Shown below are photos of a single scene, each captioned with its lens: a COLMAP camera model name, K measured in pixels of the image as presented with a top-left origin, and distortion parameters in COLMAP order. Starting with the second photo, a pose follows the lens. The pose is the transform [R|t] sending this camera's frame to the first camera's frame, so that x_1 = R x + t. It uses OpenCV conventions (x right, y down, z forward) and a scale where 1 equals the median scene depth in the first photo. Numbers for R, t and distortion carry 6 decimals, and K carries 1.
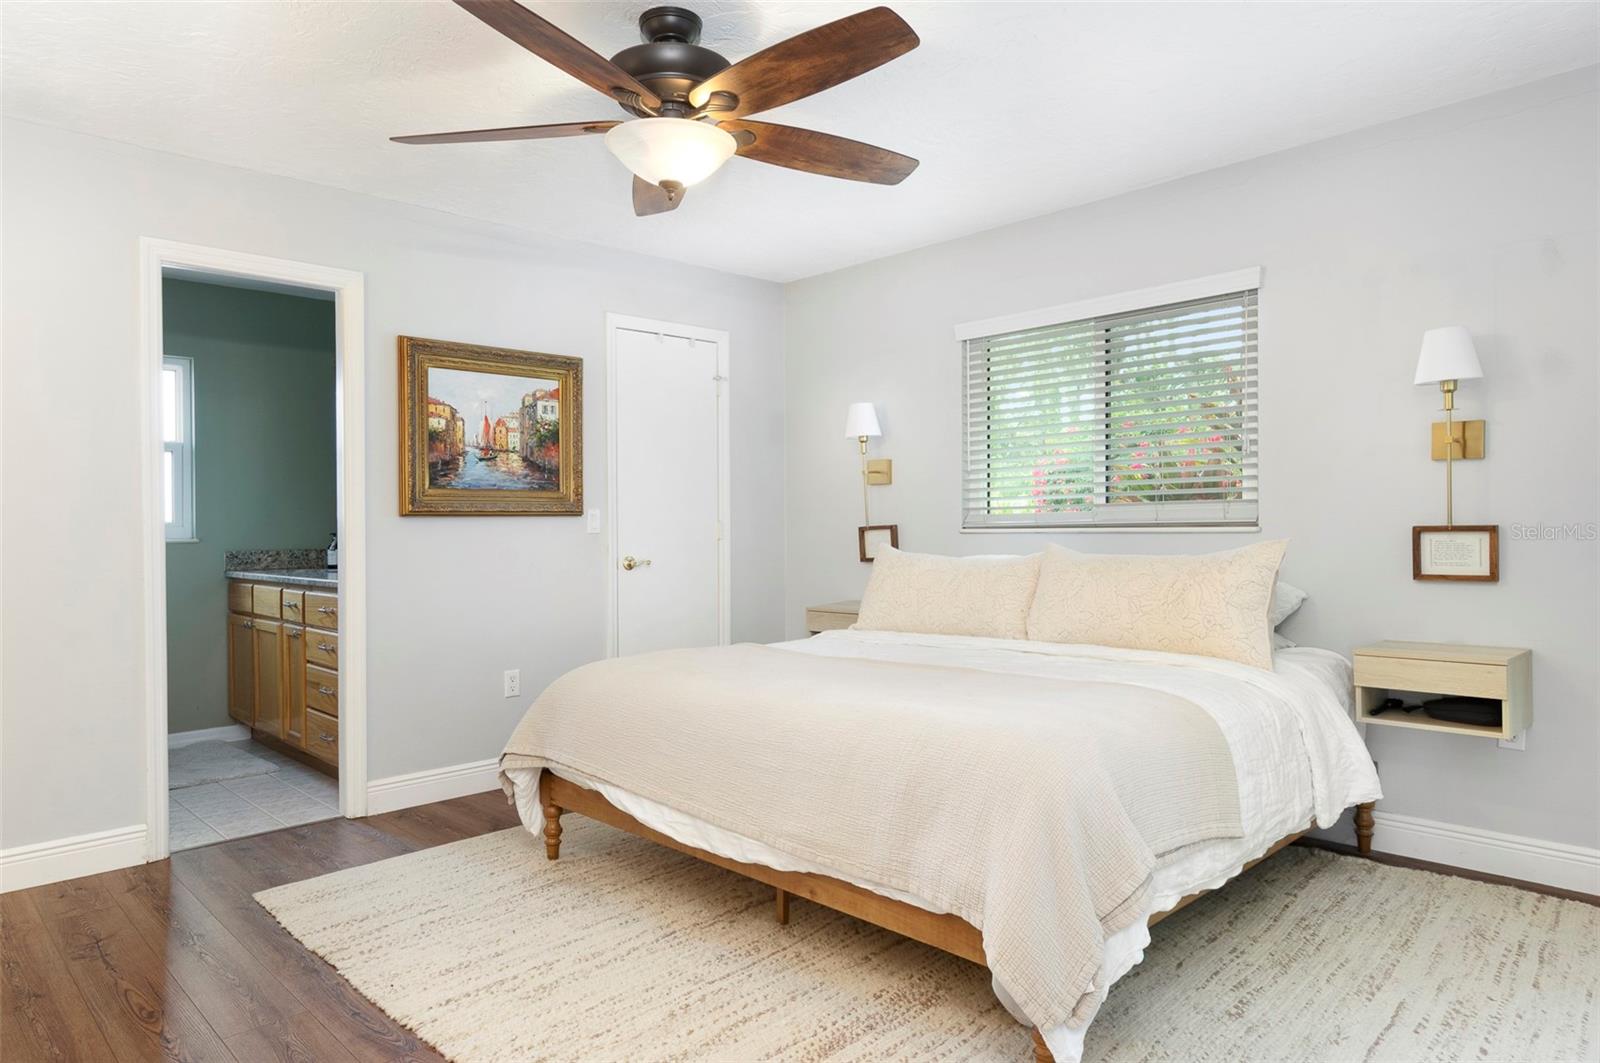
lens RADIAL K [[946.4, 0, 800.0], [0, 946.4, 531.5], [0, 0, 1]] dist [-0.001845, -0.000479]
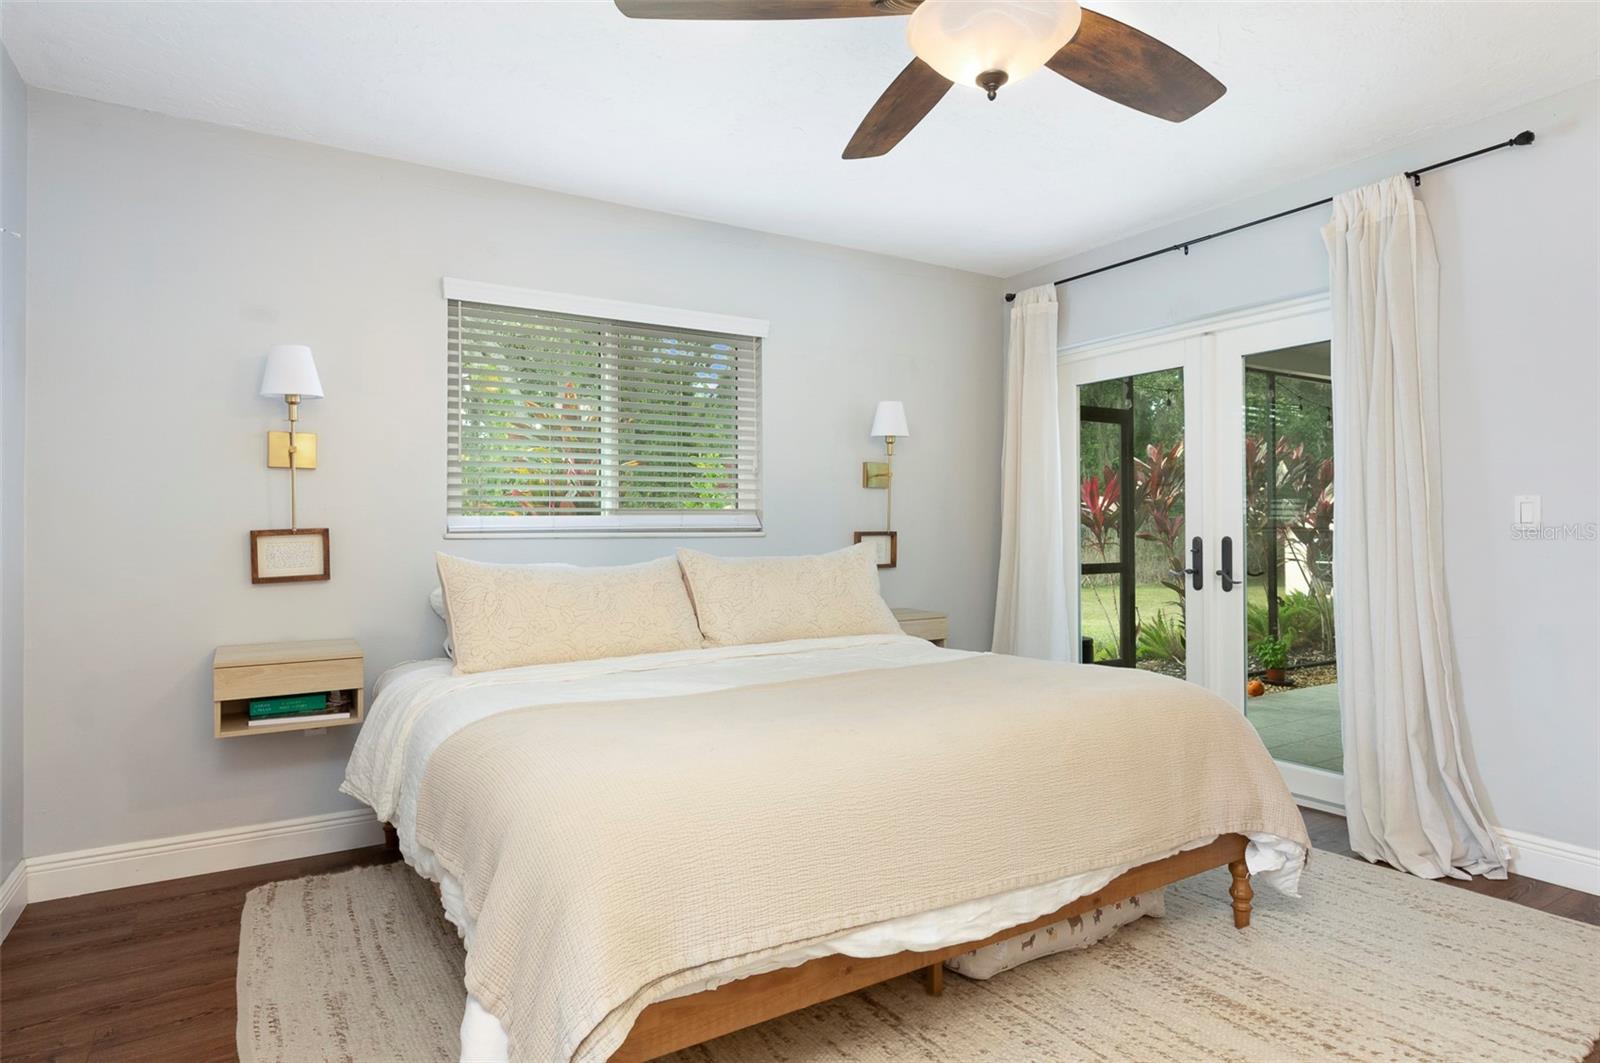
lens RADIAL K [[882.6, 0, 800.0], [0, 882.6, 531.5], [0, 0, 1]] dist [0.043430, -0.000268]
pose [[0.229009, -0.000112, 0.973424, -0.459962], [0.003277, 0.999994, -0.000656, -0.003943], [-0.973419, 0.003341, 0.229008, 0.512210]]
